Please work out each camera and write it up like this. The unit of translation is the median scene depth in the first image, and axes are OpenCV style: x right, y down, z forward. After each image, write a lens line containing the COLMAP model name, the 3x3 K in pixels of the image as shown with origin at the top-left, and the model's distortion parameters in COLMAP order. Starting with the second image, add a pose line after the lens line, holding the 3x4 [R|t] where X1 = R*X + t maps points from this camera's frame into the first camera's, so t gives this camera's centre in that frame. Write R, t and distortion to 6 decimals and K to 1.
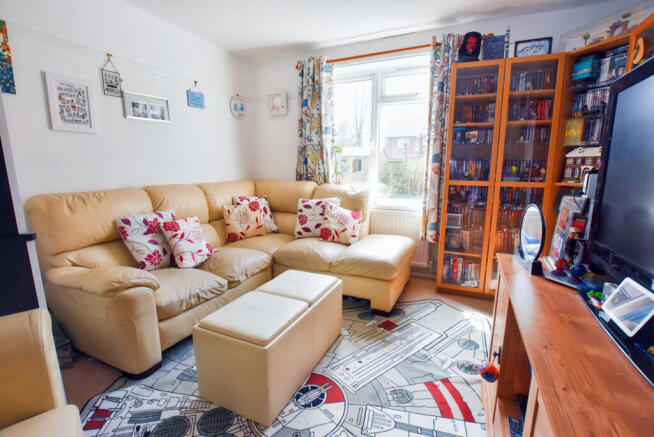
lens RADIAL K [[297.2, 0, 327.0], [0, 297.2, 218.5], [0, 0, 1]] dist [-0.019831, 0.001100]
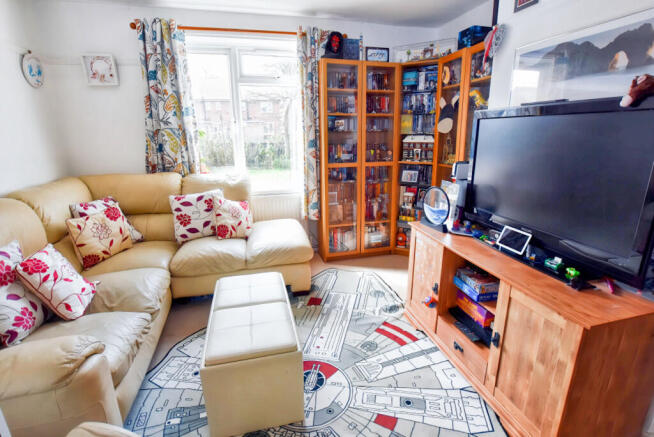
lens RADIAL K [[323.7, 0, 327.0], [0, 323.7, 218.5], [0, 0, 1]] dist [-0.015990, 0.000151]
pose [[0.776391, -0.173527, 0.605892, -0.363967], [0.117794, 0.984362, 0.130979, -0.082217], [-0.619146, -0.030320, 0.784691, 0.021763]]
